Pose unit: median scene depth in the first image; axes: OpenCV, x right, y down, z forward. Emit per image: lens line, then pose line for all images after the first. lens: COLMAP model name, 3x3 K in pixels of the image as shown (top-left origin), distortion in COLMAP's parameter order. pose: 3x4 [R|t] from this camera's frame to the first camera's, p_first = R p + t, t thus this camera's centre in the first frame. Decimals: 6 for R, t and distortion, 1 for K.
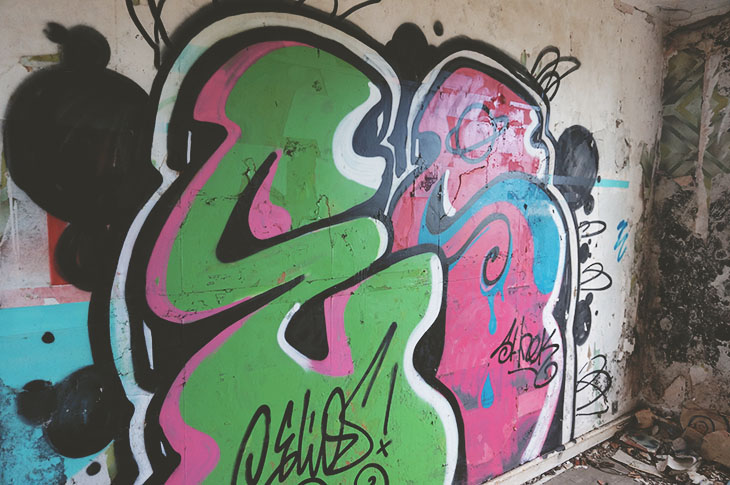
lens RADIAL K [[493.2, 0, 366.6], [0, 493.2, 242.3], [0, 0, 1]] dist [-0.050603, 0.029974]
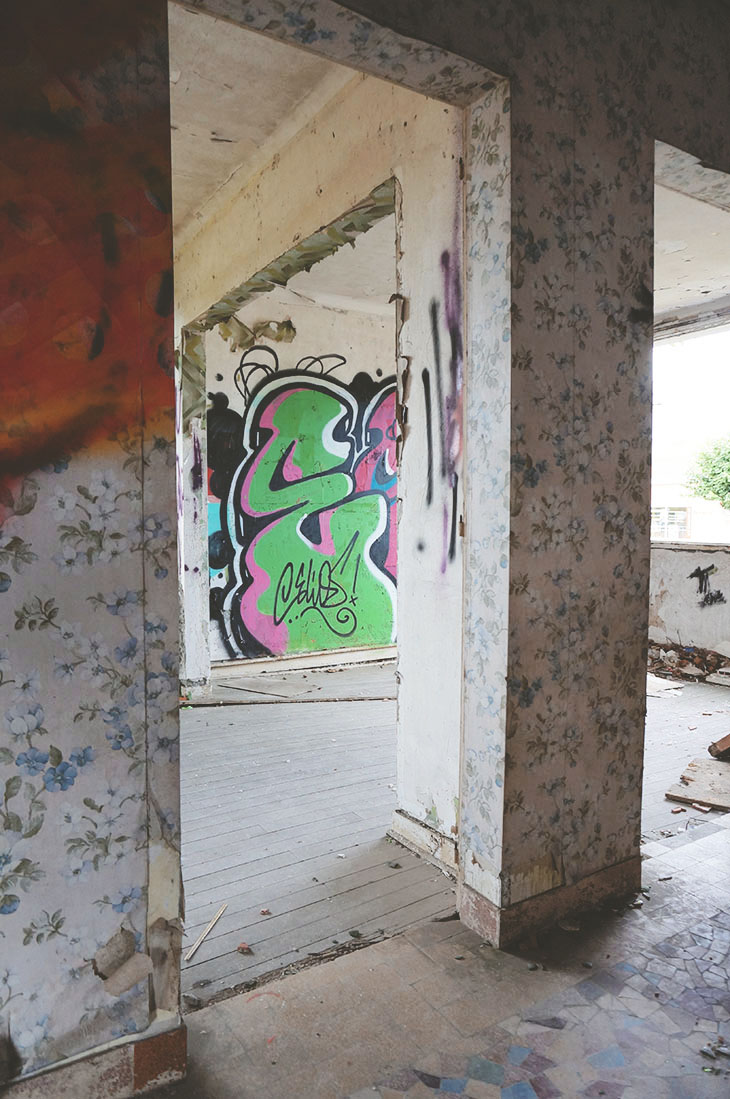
lens RADIAL K [[742.5, 0, 358.3], [0, 742.5, 545.5], [0, 0, 1]] dist [-0.050603, 0.029974]
pose [[0.998150, -0.018422, -0.057942, 0.240964], [0.015539, 0.998637, -0.049828, 0.392159], [0.058781, 0.048836, 0.997076, -1.954310]]
